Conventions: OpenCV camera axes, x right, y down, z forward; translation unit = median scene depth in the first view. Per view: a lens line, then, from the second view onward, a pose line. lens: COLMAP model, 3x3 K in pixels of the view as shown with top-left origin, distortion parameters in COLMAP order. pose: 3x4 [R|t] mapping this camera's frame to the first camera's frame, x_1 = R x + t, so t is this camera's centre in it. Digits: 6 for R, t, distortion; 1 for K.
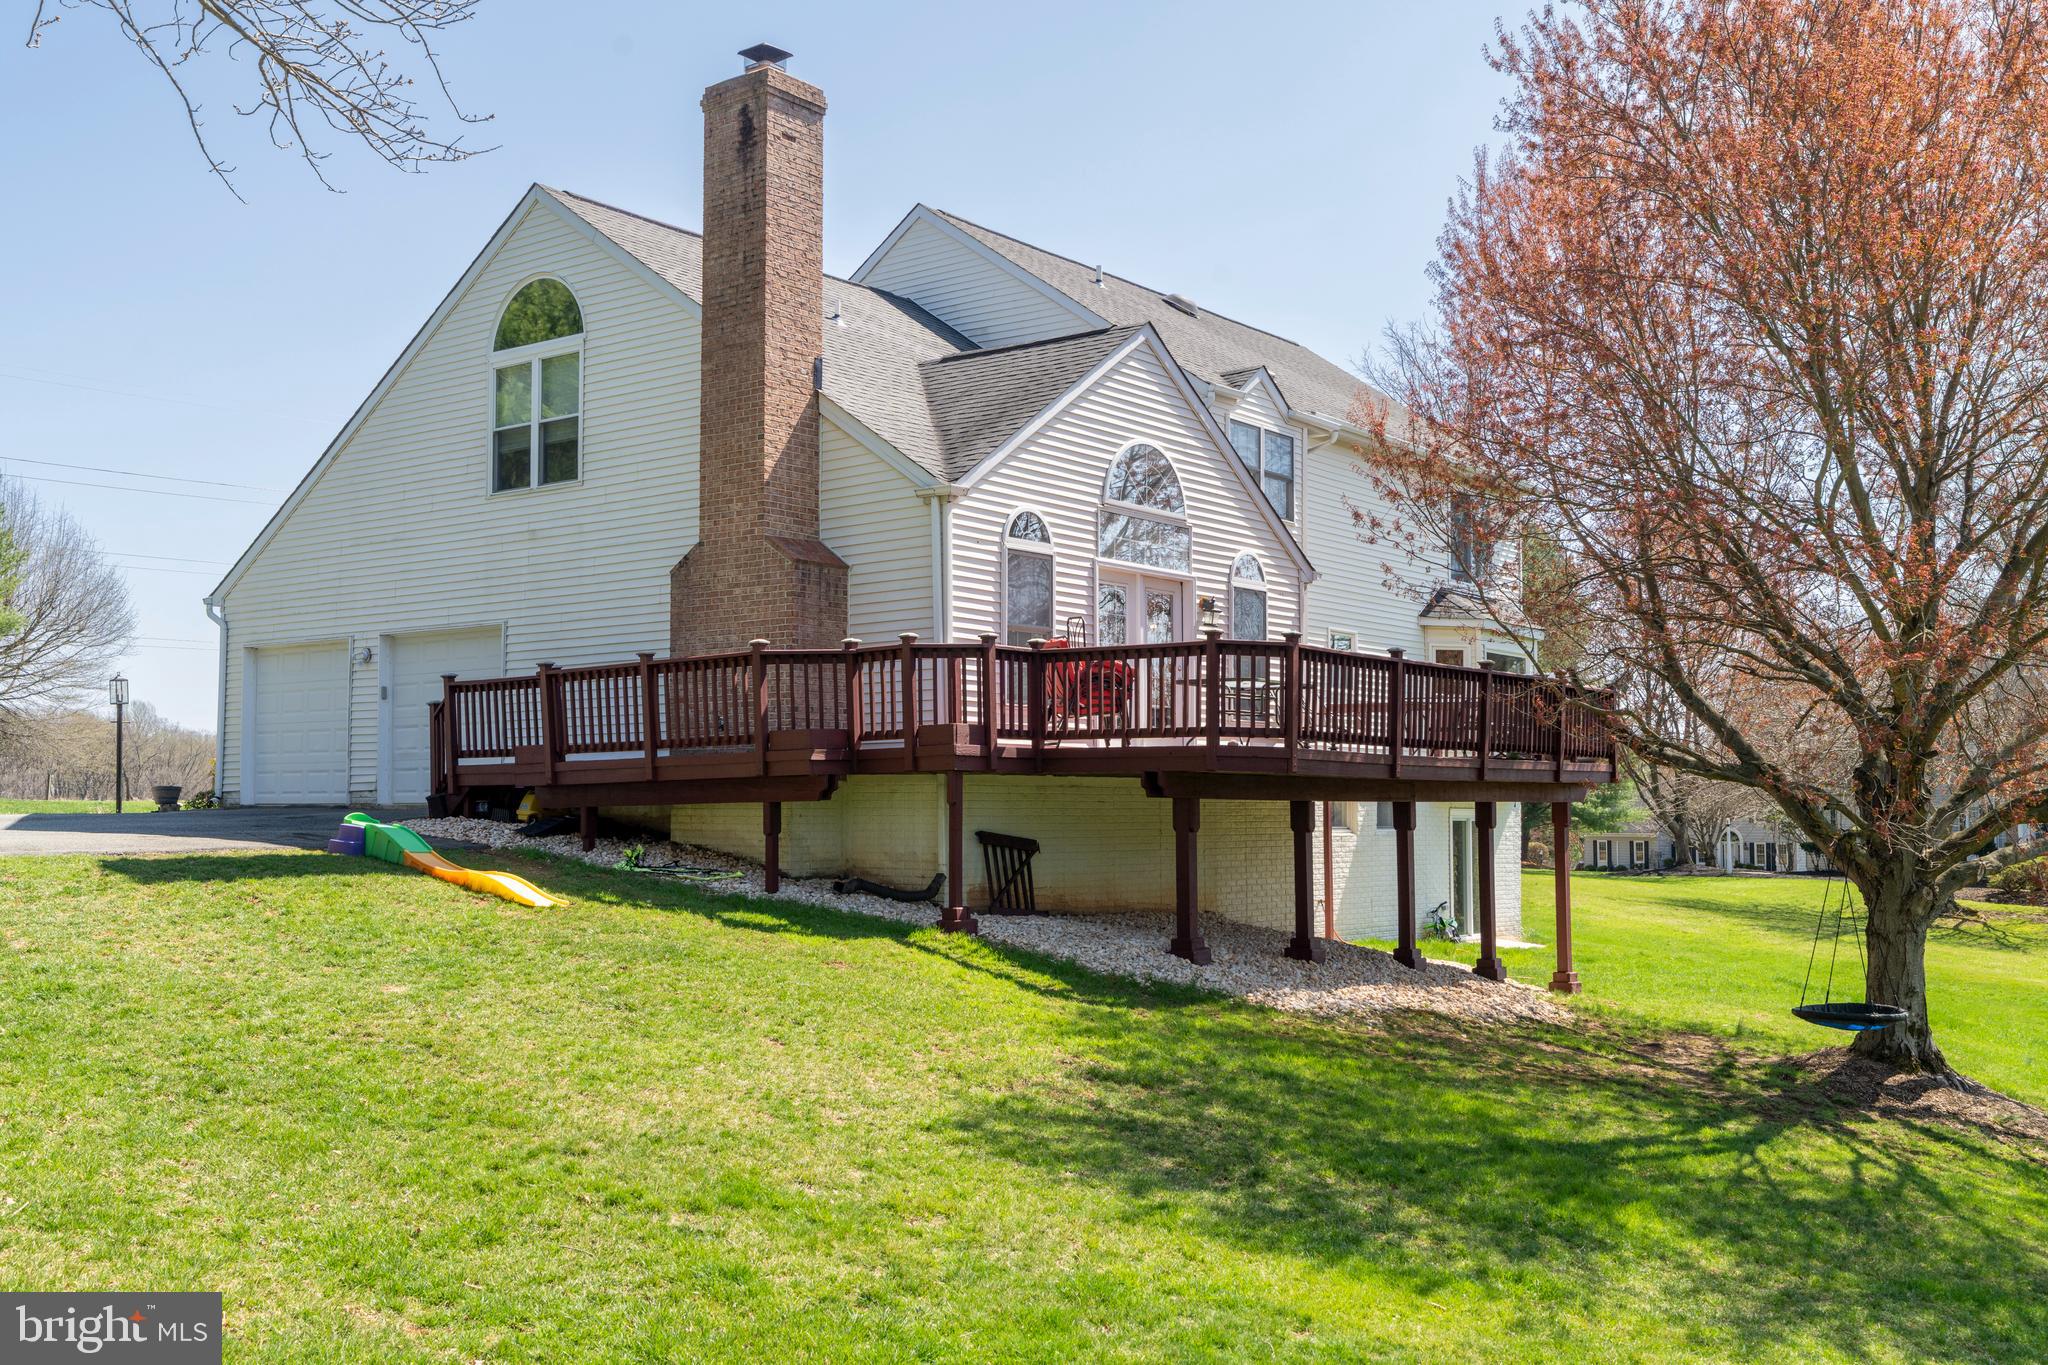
lens RADIAL K [[2105.8, 0, 1022.3], [0, 2105.8, 687.6], [0, 0, 1]] dist [0.027883, 0.000000]
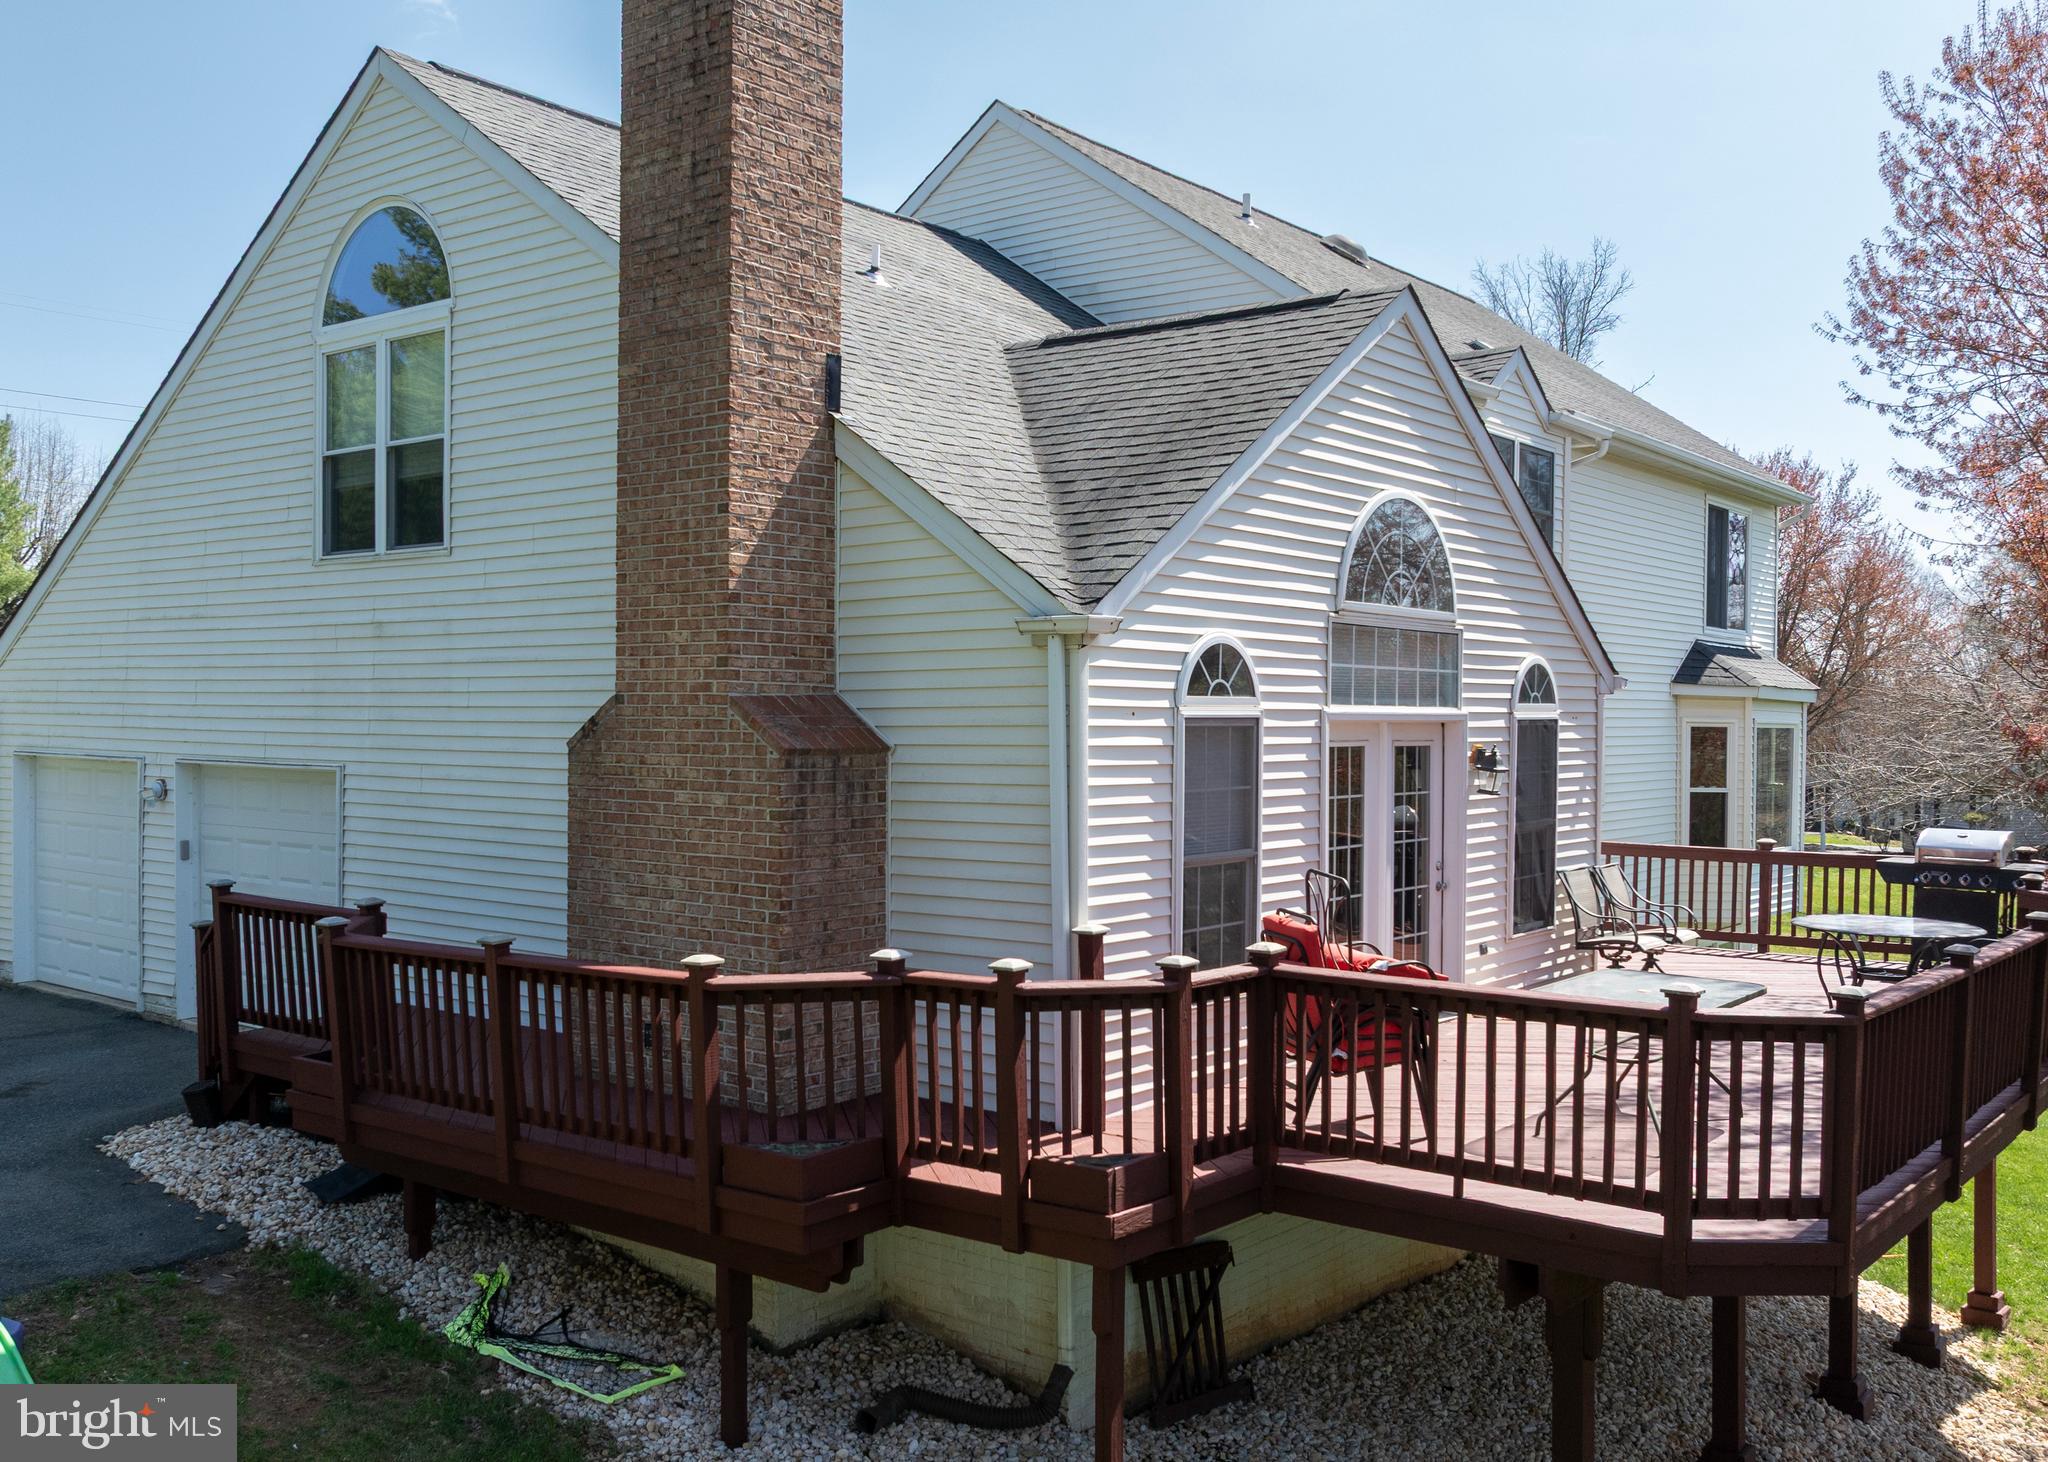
lens RADIAL K [[1869.3, 0, 1026.3], [0, 1869.3, 725.7], [0, 0, 1]] dist [0.013232, 0.000000]
pose [[0.999871, 0.007286, -0.014314, -0.038887], [-0.006224, 0.997324, 0.072849, -0.094677], [0.014806, -0.072751, 0.997240, 0.504447]]
